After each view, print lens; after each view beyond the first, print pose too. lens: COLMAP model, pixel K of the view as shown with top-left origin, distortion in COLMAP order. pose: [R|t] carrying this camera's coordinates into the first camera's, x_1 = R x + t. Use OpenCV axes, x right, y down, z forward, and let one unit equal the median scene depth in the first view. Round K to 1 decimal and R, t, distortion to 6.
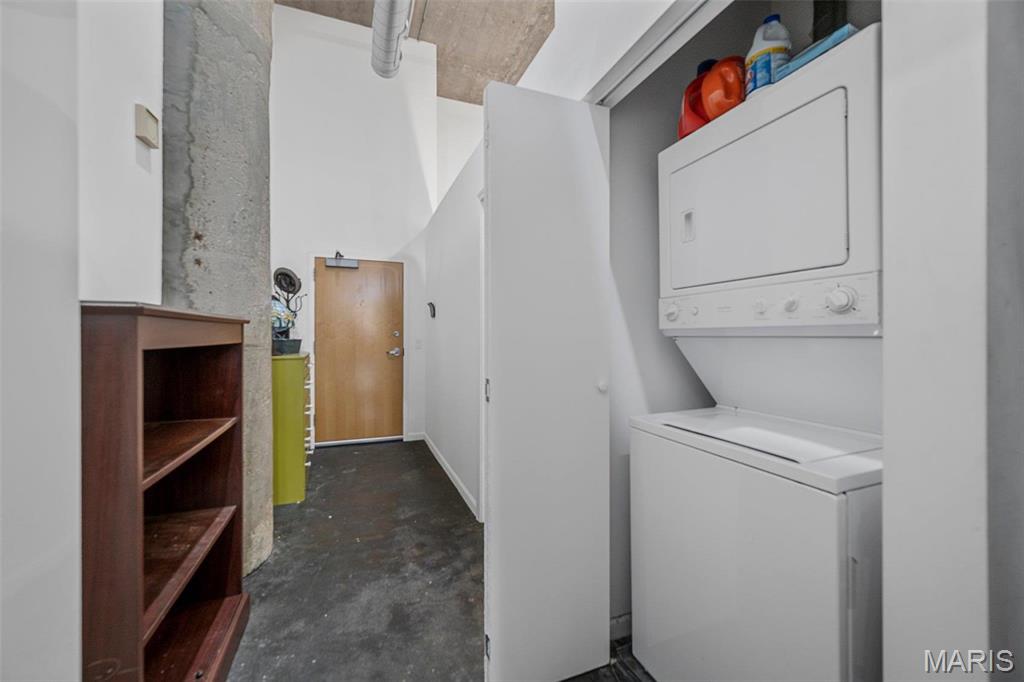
lens RADIAL K [[401.2, 0, 515.8], [0, 401.2, 339.4], [0, 0, 1]] dist [-0.000034, -0.000089]
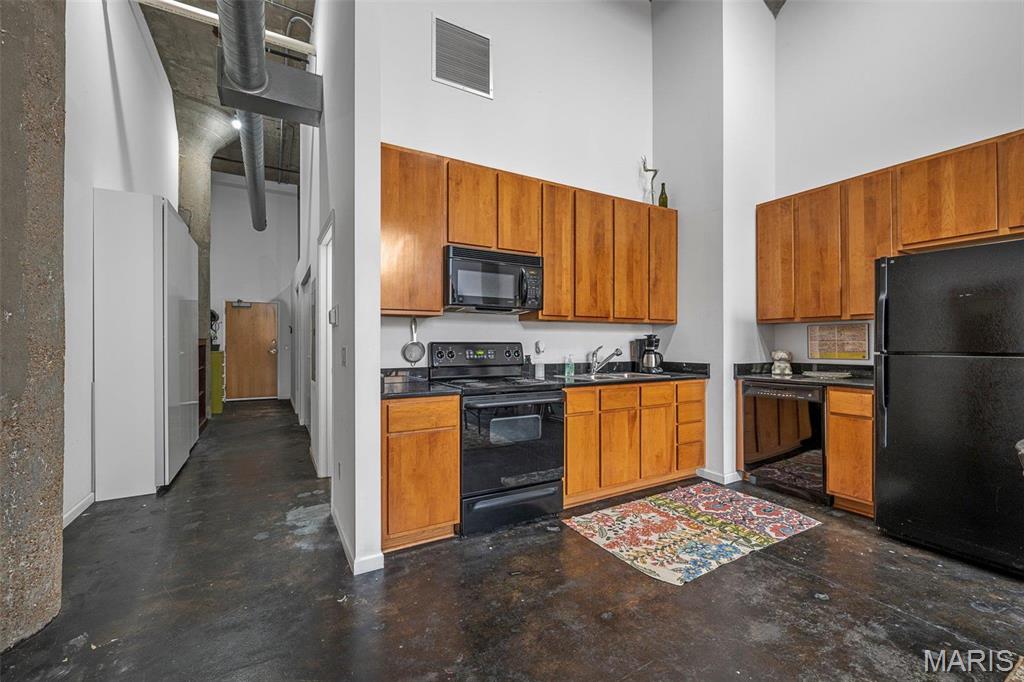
lens RADIAL K [[426.1, 0, 514.4], [0, 426.1, 340.2], [0, 0, 1]] dist [-0.002113, -0.000409]
pose [[0.989643, -0.000269, 0.143550, 0.576223], [0.001752, 0.999946, -0.010206, 0.003204], [-0.143540, 0.010351, 0.989590, -1.219293]]
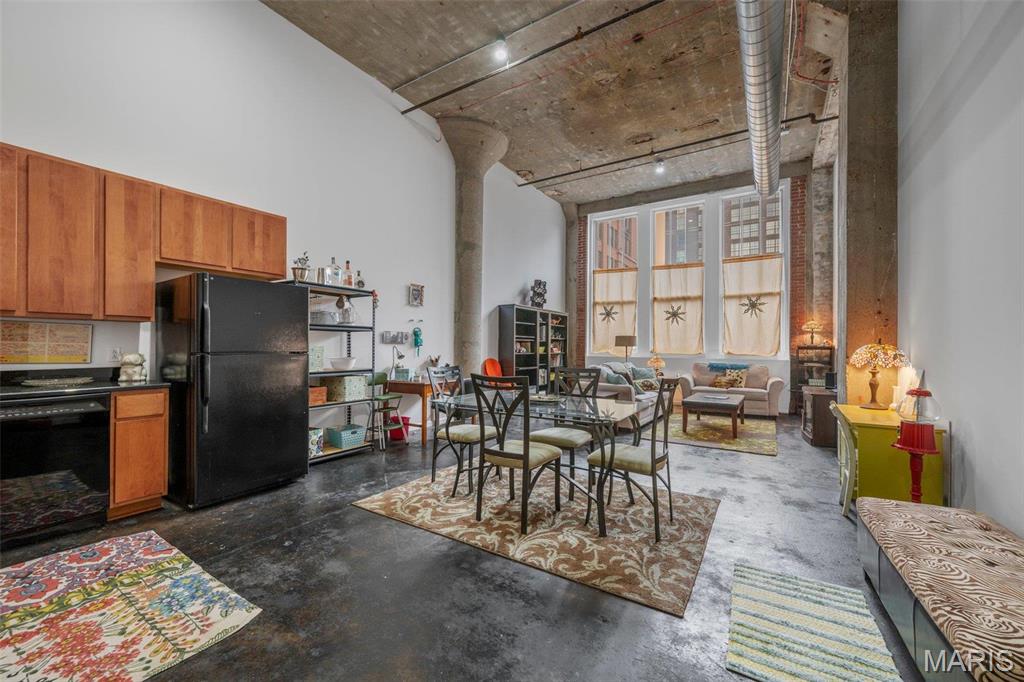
lens RADIAL K [[405.5, 0, 516.4], [0, 405.5, 347.0], [0, 0, 1]] dist [0.002273, -0.000002]
pose [[-0.586930, -0.003456, 0.809631, 0.318721], [-0.001720, 0.999994, 0.003021, 0.001015], [-0.809636, 0.000380, -0.586932, -0.705487]]
